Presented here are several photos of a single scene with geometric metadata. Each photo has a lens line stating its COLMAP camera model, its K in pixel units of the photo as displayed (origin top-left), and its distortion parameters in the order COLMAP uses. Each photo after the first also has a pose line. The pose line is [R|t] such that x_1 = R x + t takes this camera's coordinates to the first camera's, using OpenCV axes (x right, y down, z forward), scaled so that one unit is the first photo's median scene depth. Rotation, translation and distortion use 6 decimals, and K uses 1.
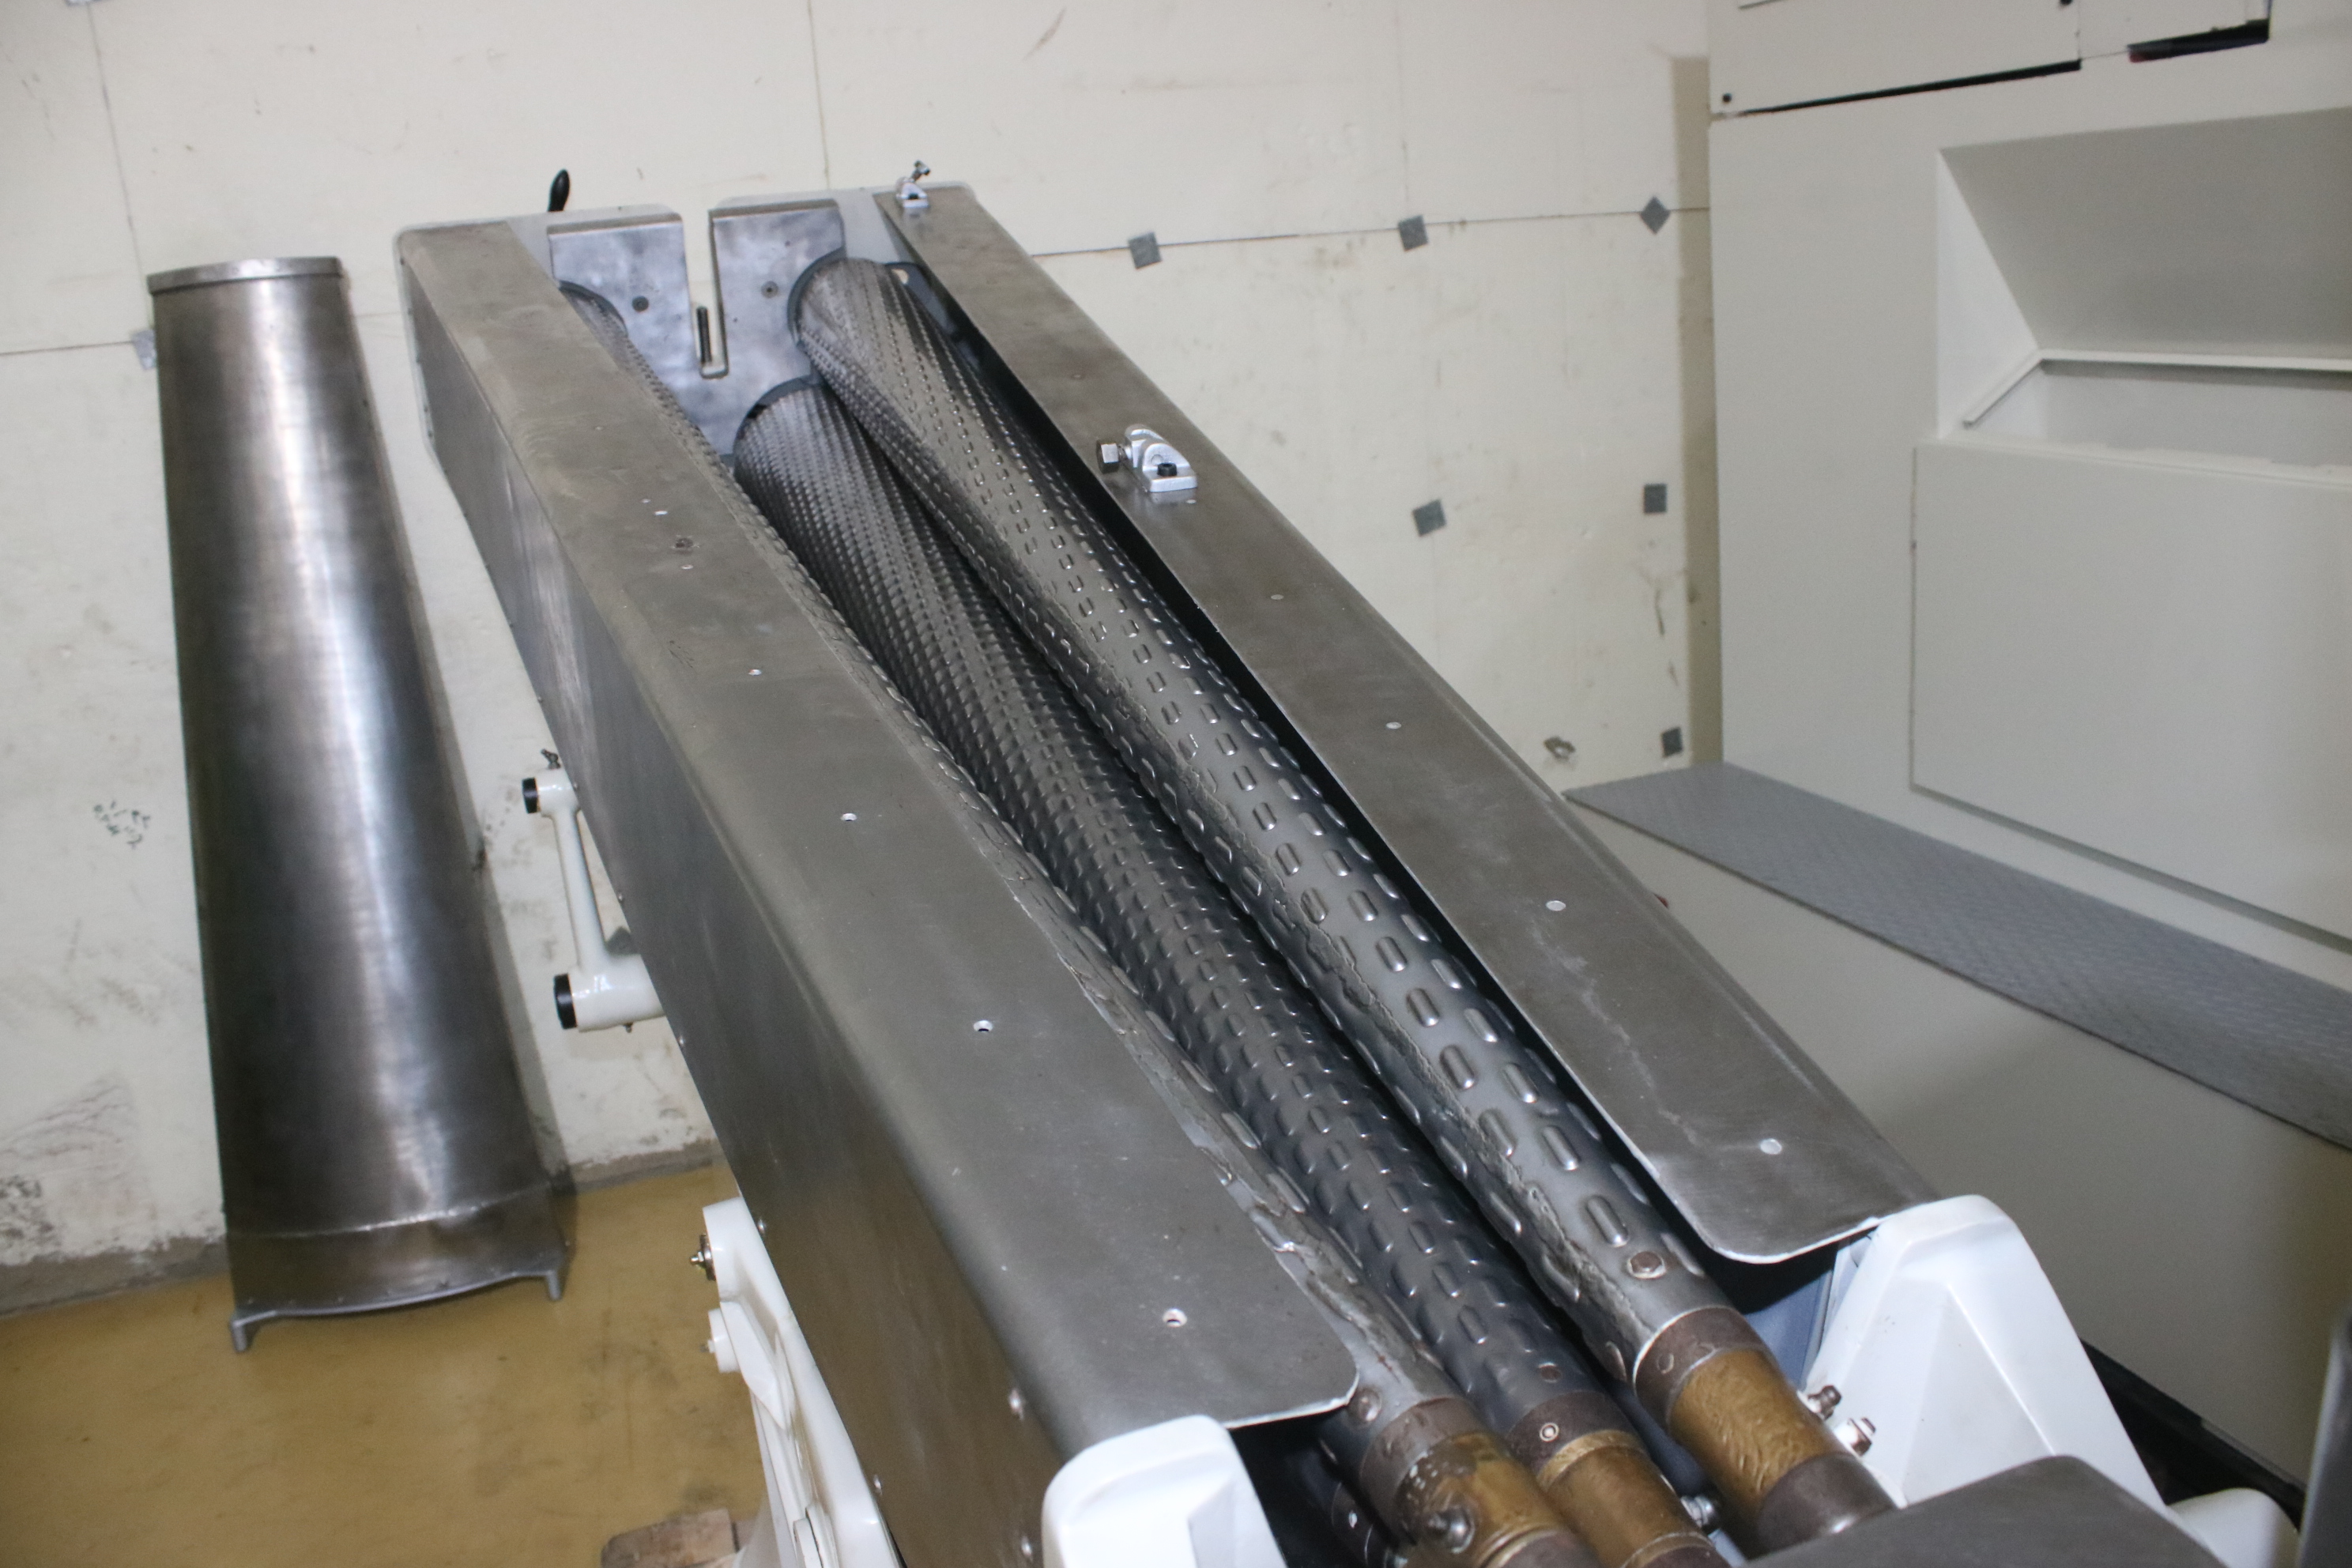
lens RADIAL K [[1946.9, 0, 1187.2], [0, 1946.9, 789.4], [0, 0, 1]] dist [-0.170494, 0.161479]
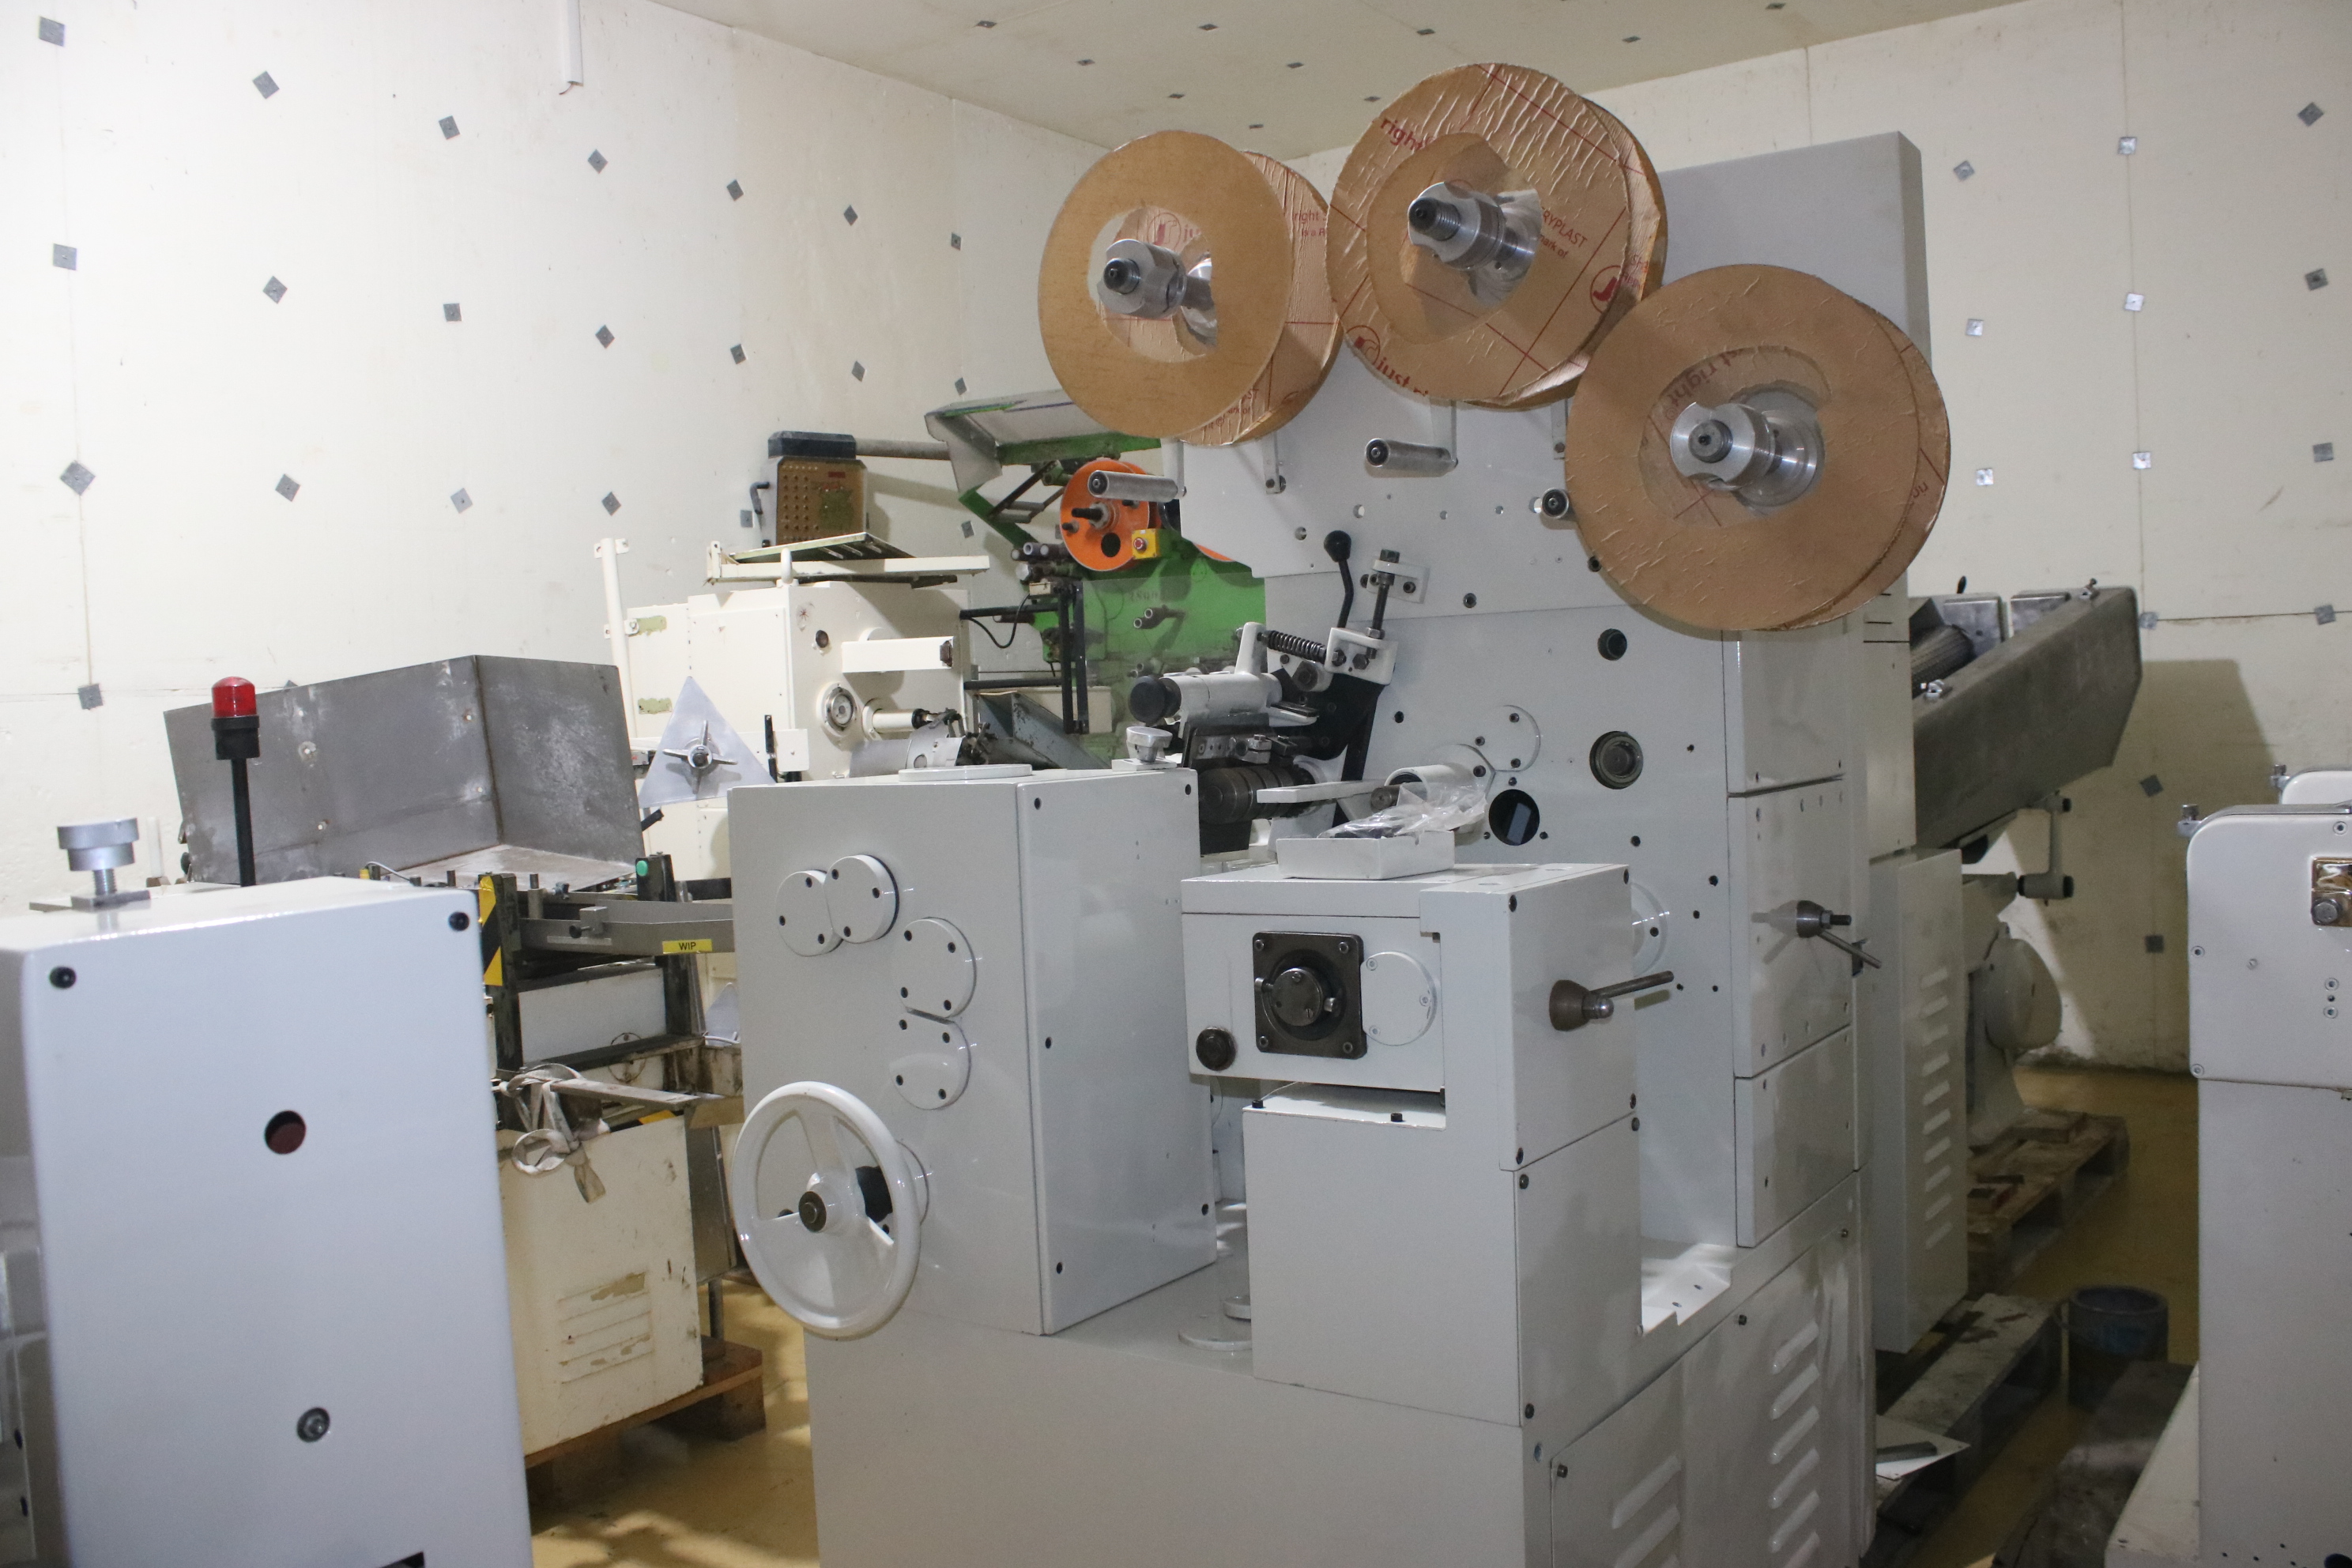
lens RADIAL K [[1924.6, 0, 1207.0], [0, 1924.6, 782.0], [0, 0, 1]] dist [-0.164623, 0.118733]
pose [[0.566140, 0.093419, -0.818998, 0.994468], [-0.213802, 0.976197, -0.036442, 0.198562], [0.796100, 0.195735, 0.572637, -0.974095]]
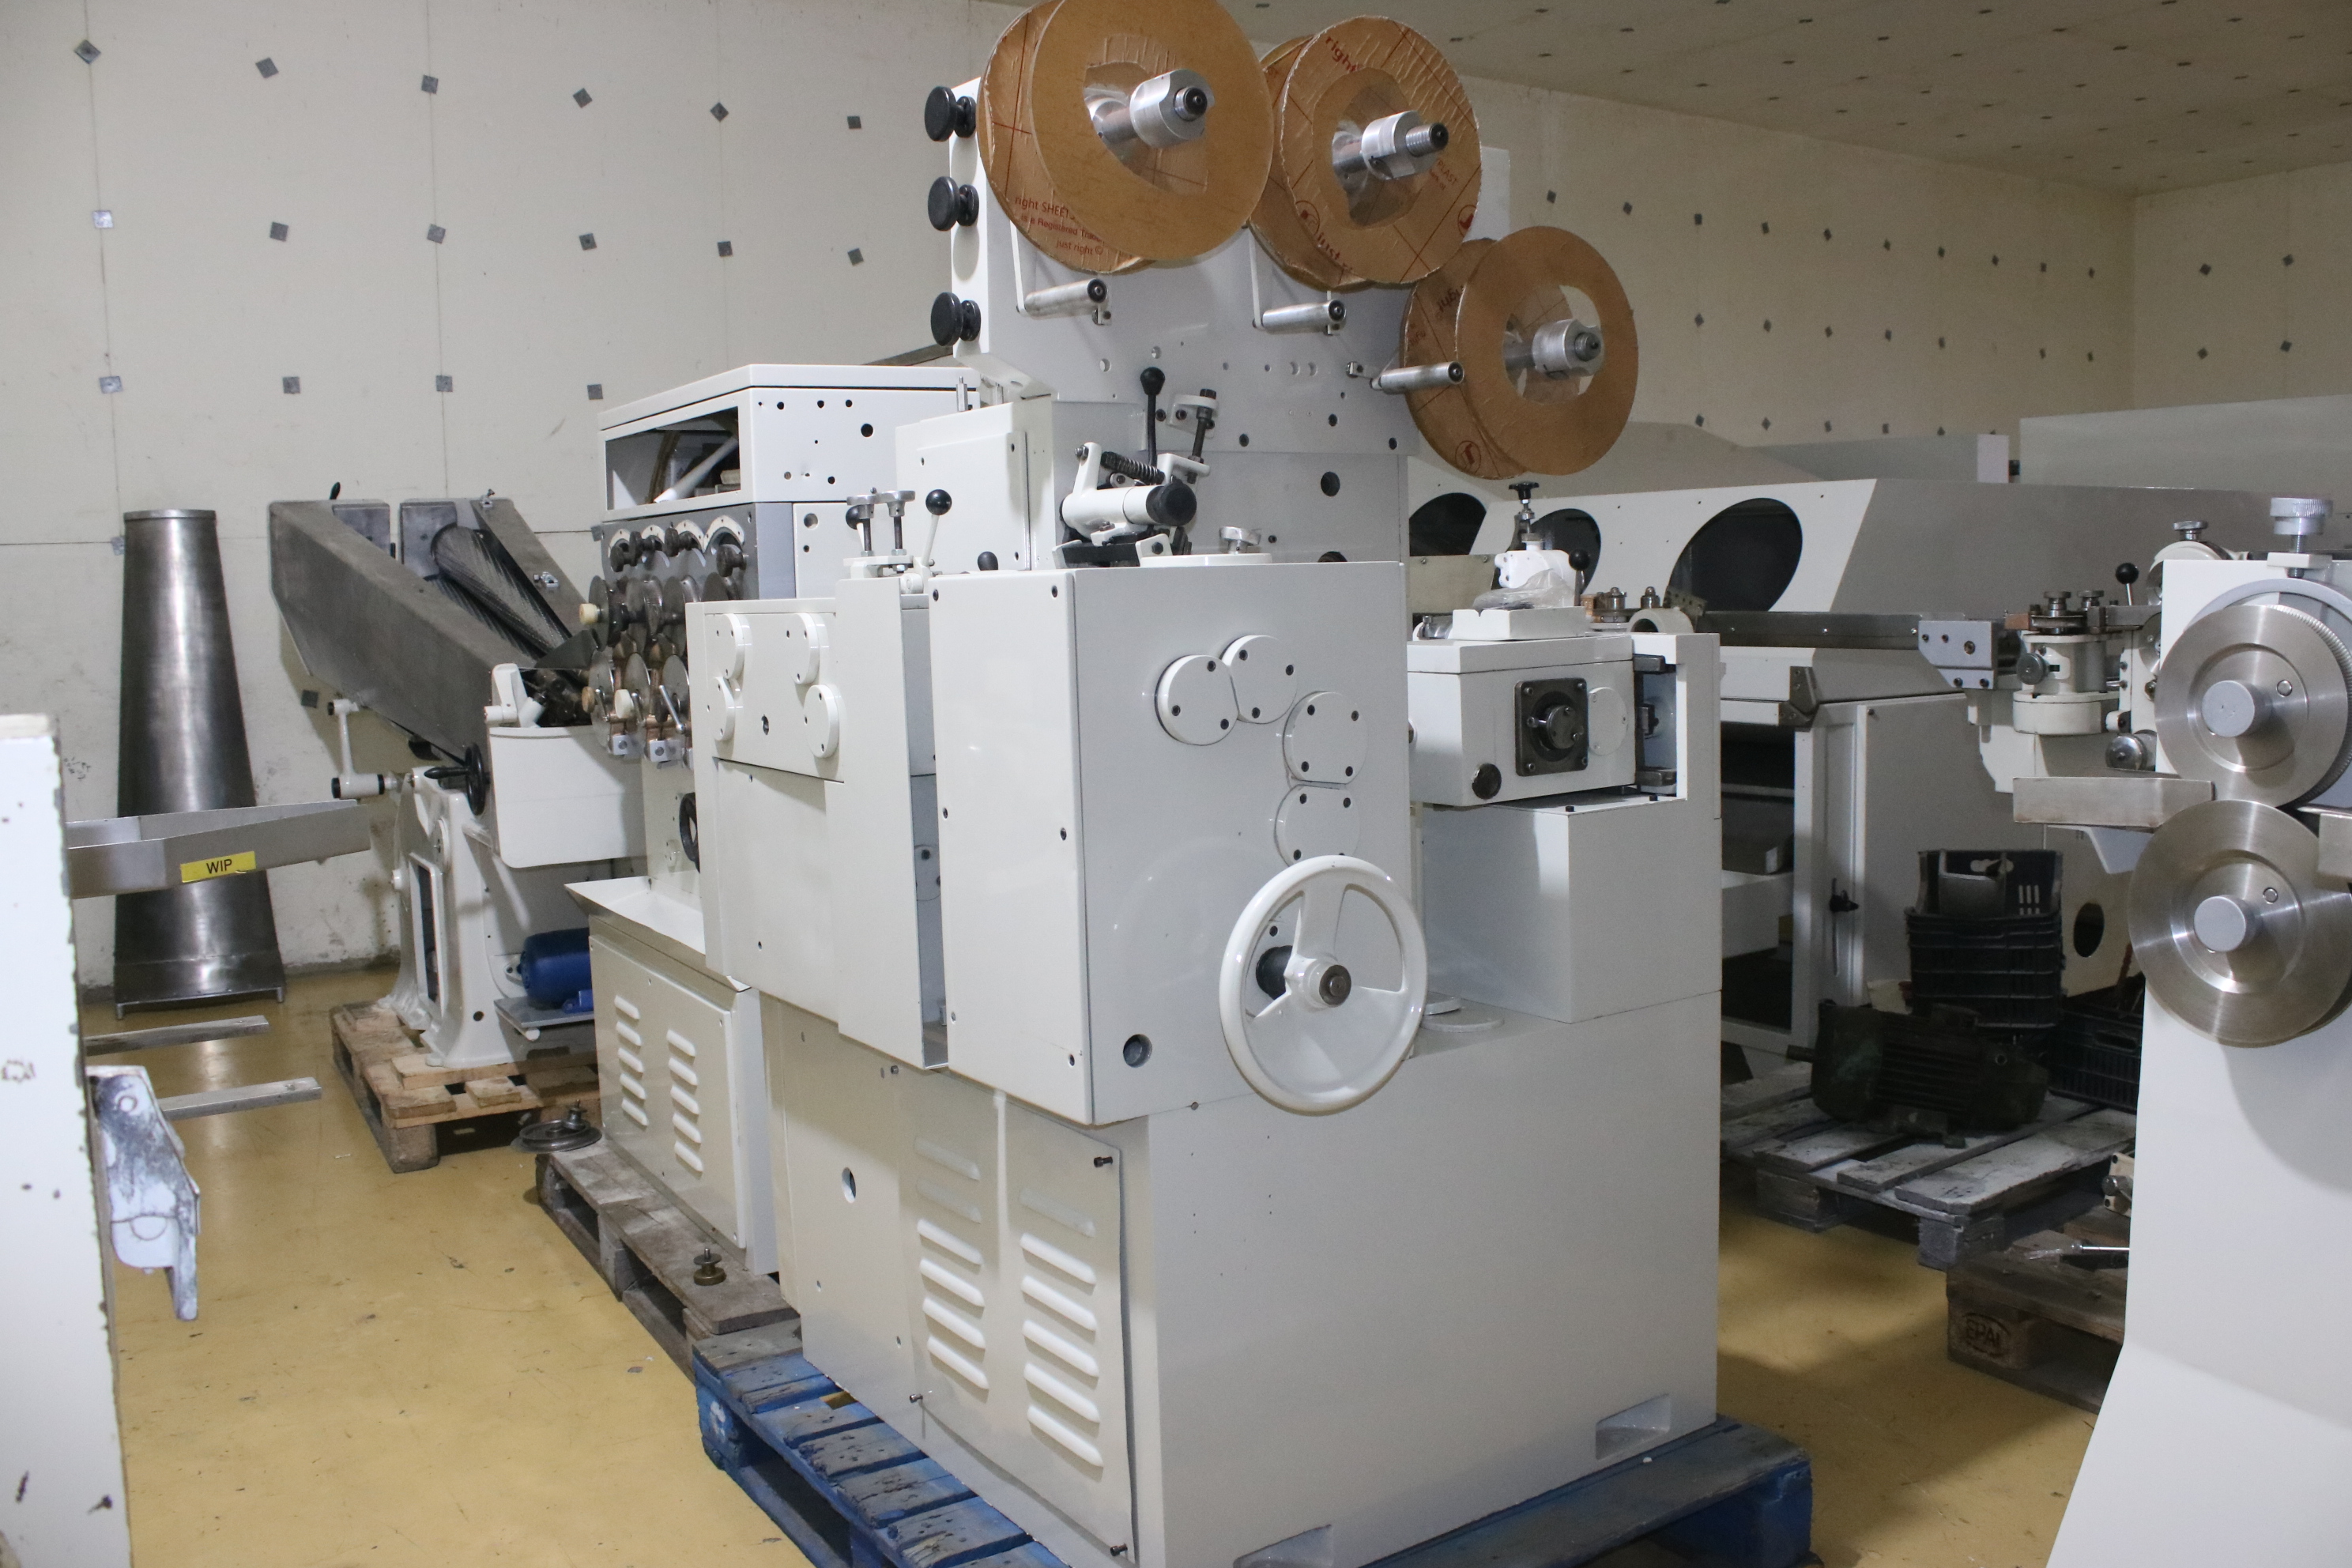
lens RADIAL K [[1924.6, 0, 1207.0], [0, 1924.6, 782.0], [0, 0, 1]] dist [-0.164623, 0.118733]
pose [[0.971914, 0.031634, 0.233199, 0.183169], [0.006005, 0.987268, -0.158955, 0.387218], [-0.235258, 0.155891, 0.959350, -1.320778]]
